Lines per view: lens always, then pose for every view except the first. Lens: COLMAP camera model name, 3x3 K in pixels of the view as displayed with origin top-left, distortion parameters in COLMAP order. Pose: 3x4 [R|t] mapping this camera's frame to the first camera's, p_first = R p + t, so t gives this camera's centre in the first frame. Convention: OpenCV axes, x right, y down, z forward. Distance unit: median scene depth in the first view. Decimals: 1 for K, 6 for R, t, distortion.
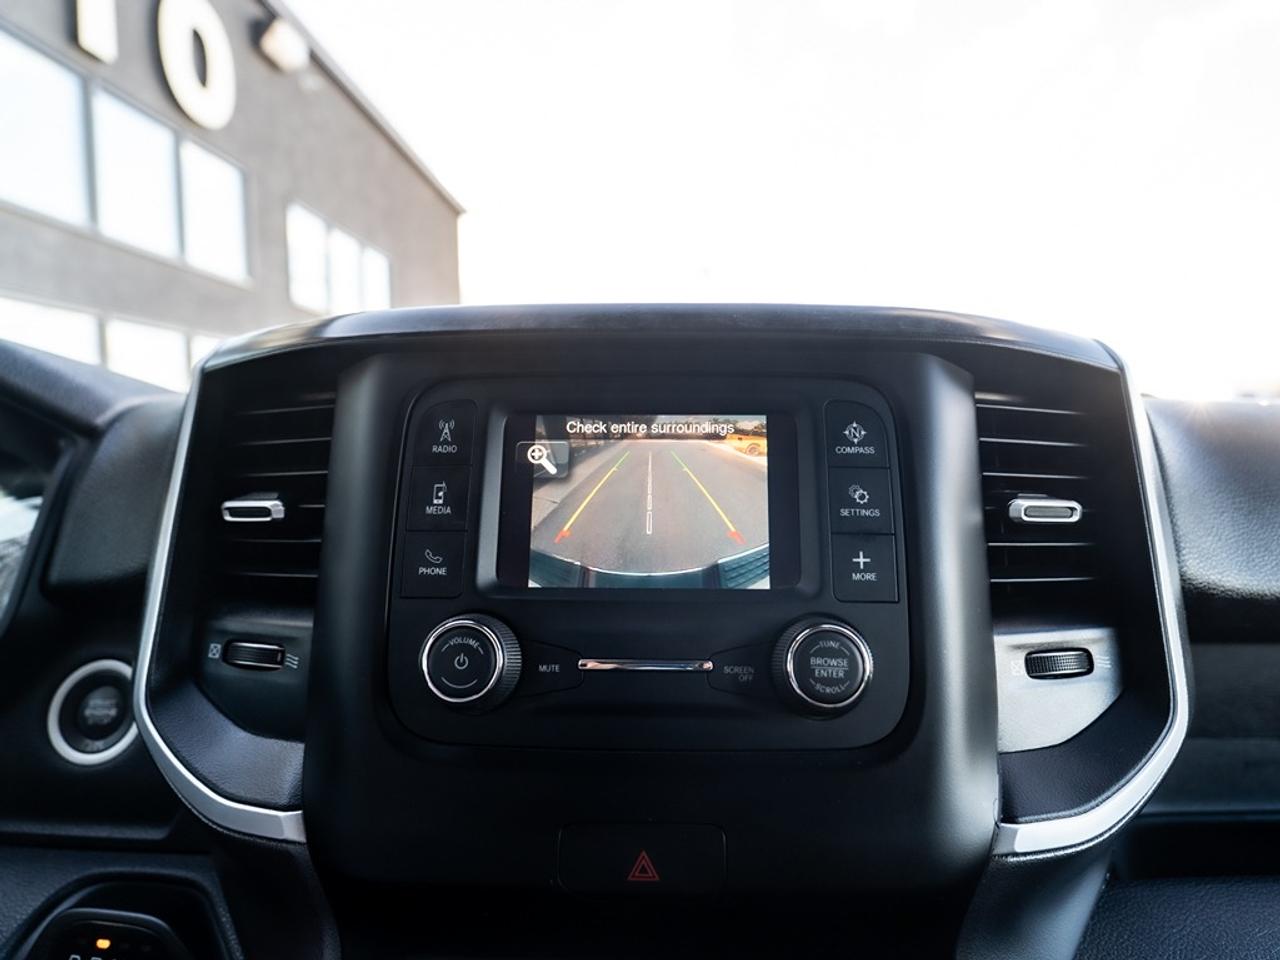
lens RADIAL K [[775.9, 0, 653.6], [0, 775.9, 487.4], [0, 0, 1]] dist [-0.013861, -0.000141]
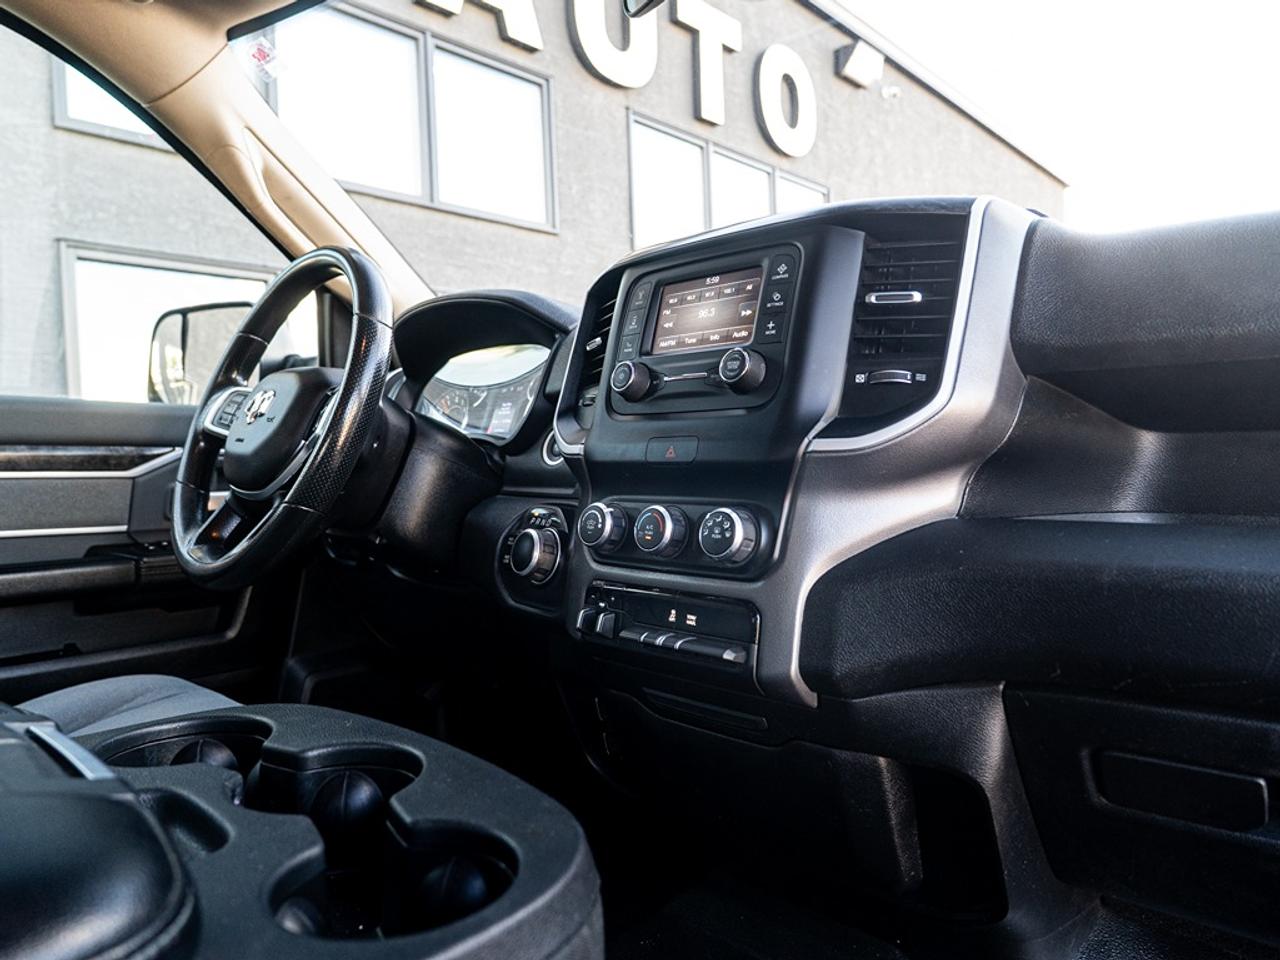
lens RADIAL K [[835.7, 0, 640.0], [0, 835.7, 480.0], [0, 0, 1]] dist [-0.013703, -0.001589]
pose [[0.740083, 0.010529, -0.672433, 1.429447], [-0.024192, 0.999647, -0.010974, 0.510101], [0.672080, 0.024389, 0.740077, -0.871818]]
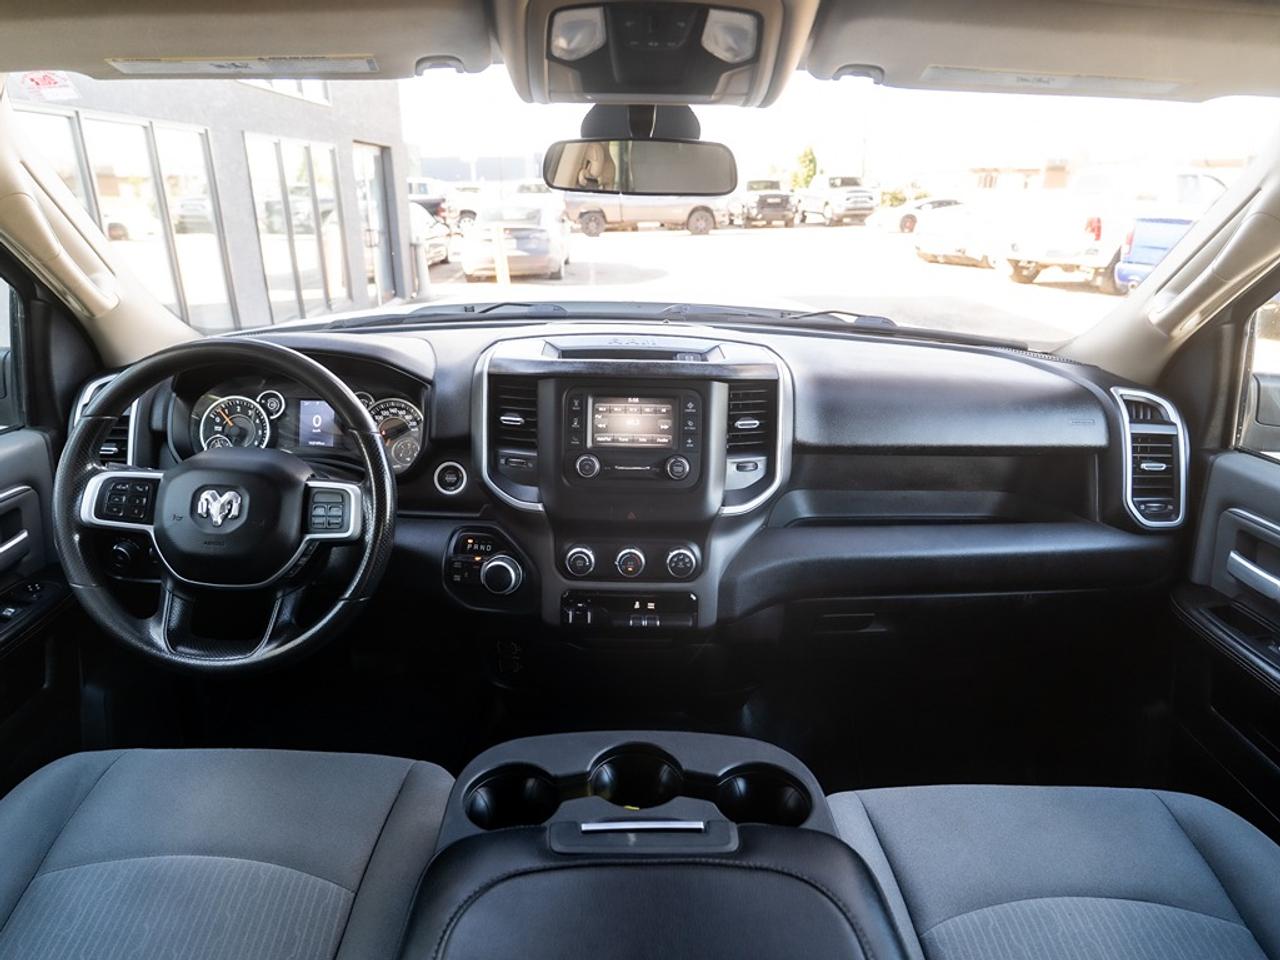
lens RADIAL K [[798.0, 0, 612.8], [0, 798.0, 477.7], [0, 0, 1]] dist [-0.007721, -0.000345]
pose [[0.999694, 0.004692, 0.024297, -0.182024], [-0.011385, 0.958976, 0.283257, -0.760621], [-0.021971, -0.283447, 0.958736, -2.532861]]
